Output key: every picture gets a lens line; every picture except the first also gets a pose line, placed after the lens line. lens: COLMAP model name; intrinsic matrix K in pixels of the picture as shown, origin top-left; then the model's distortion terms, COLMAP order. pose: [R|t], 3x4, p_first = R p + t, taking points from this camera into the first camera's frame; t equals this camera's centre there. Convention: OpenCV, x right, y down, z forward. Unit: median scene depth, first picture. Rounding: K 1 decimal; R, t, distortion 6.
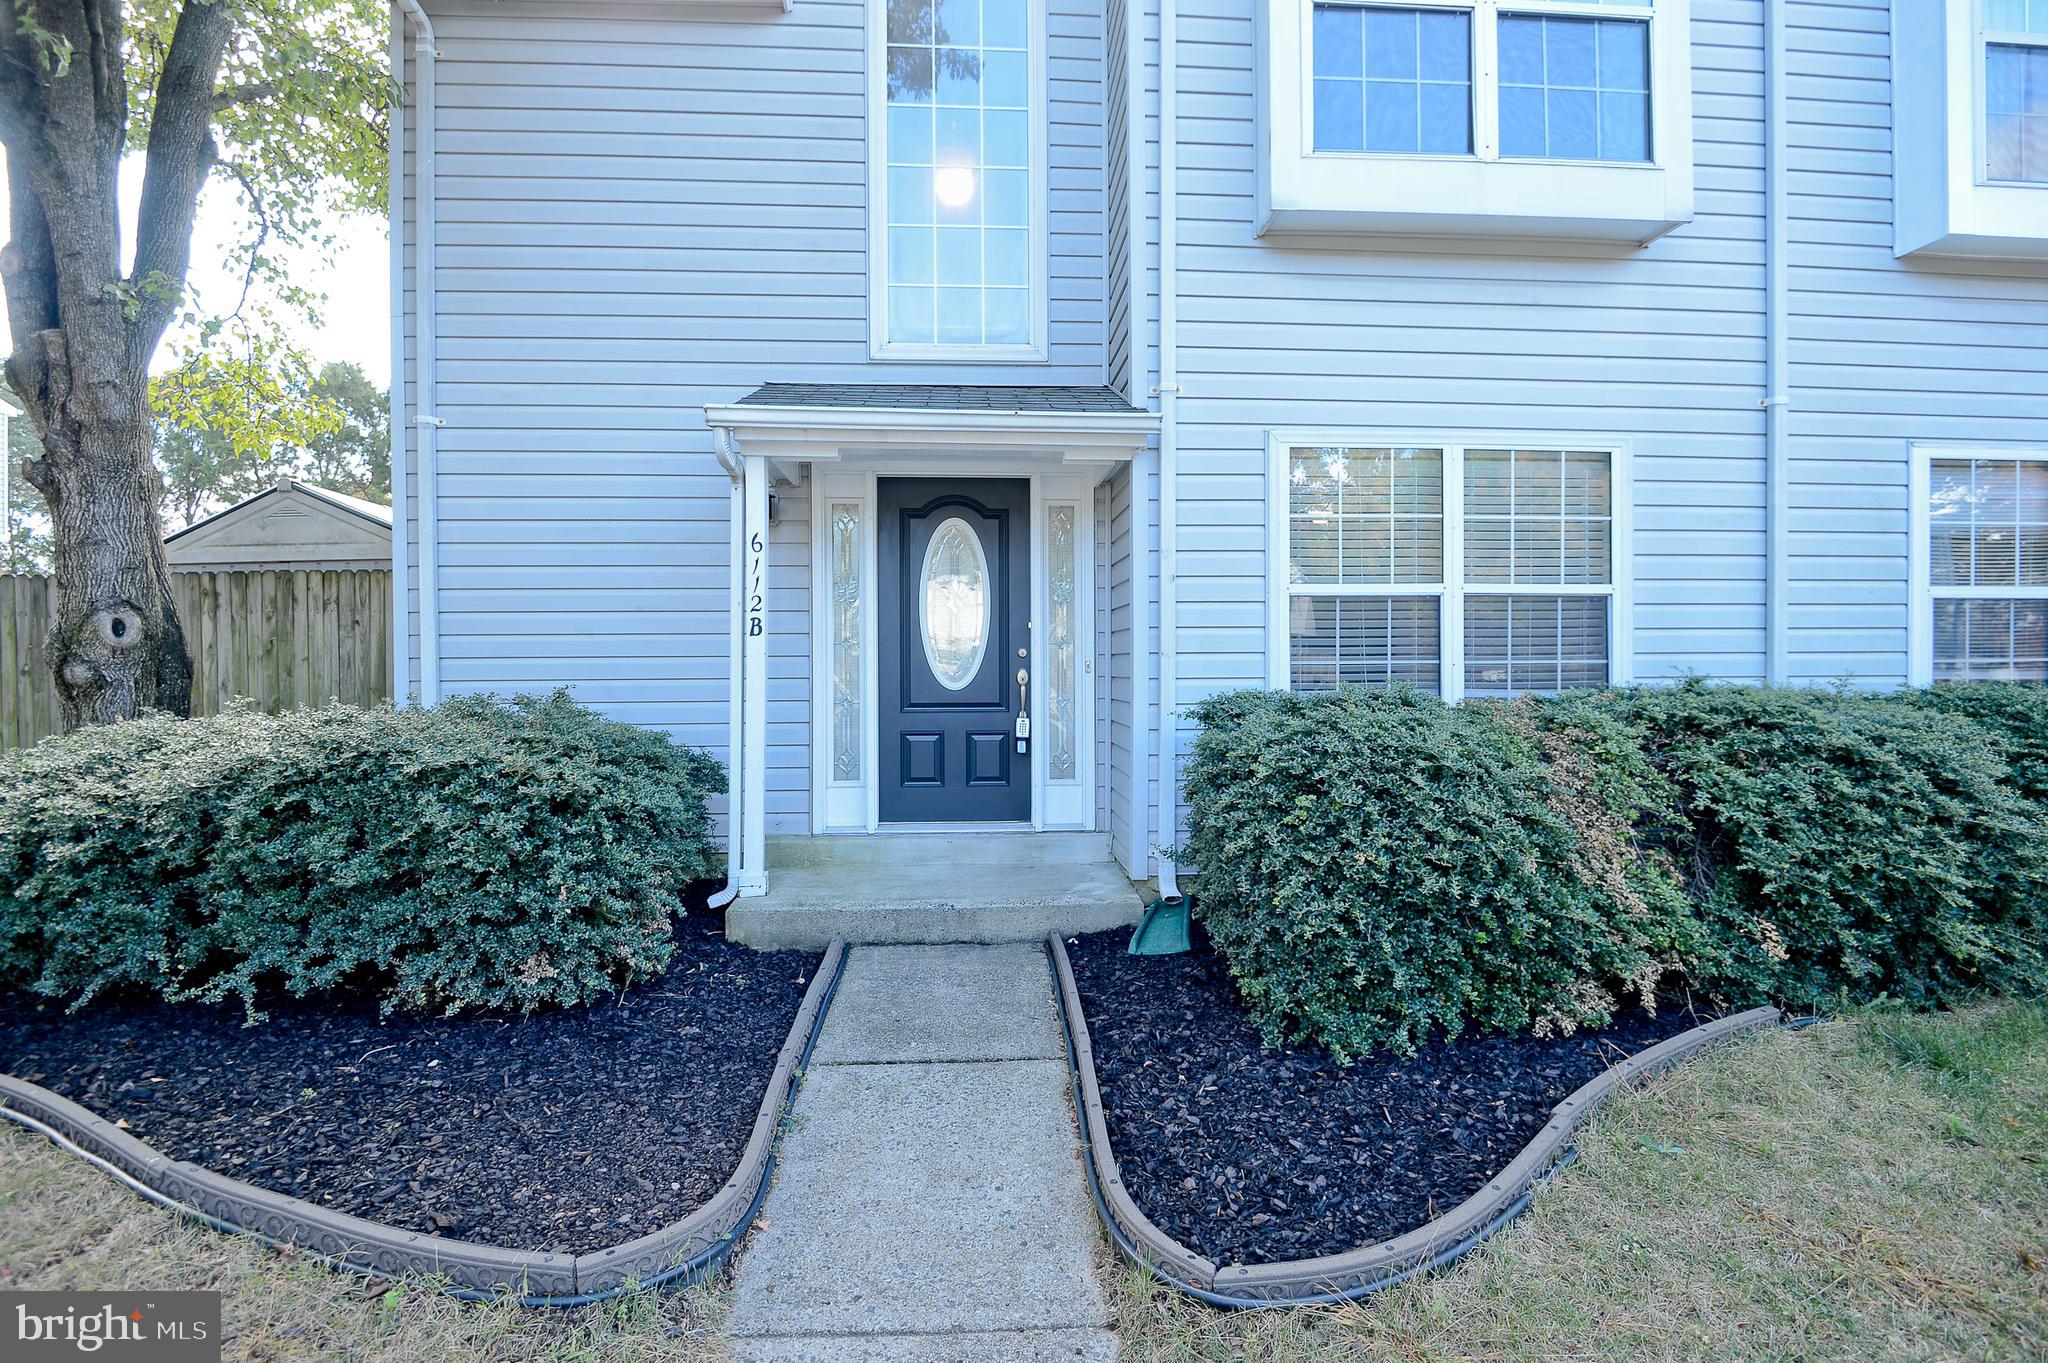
lens RADIAL K [[944.9, 0, 1023.3], [0, 944.9, 670.3], [0, 0, 1]] dist [-0.010116, -0.005040]
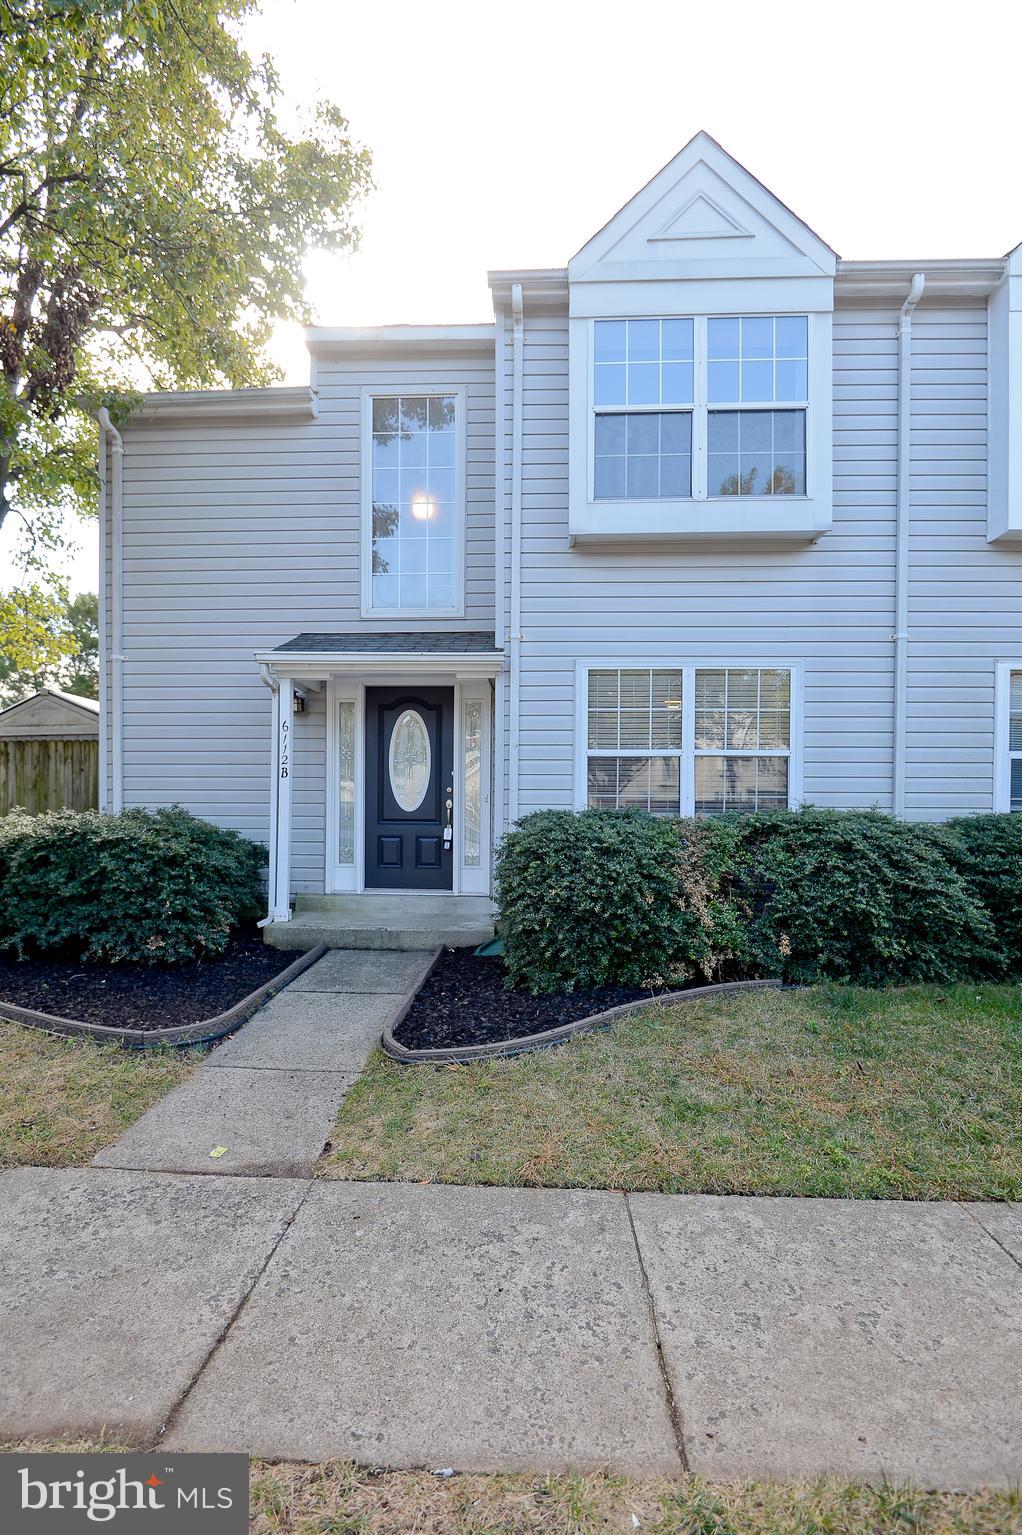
lens RADIAL K [[708.2, 0, 490.2], [0, 708.2, 812.2], [0, 0, 1]] dist [-0.010116, -0.005040]
pose [[0.993923, 0.011915, -0.109432, 0.249600], [-0.011937, 0.999929, 0.000455, 0.023657], [0.109430, 0.000854, 0.993994, -0.292754]]
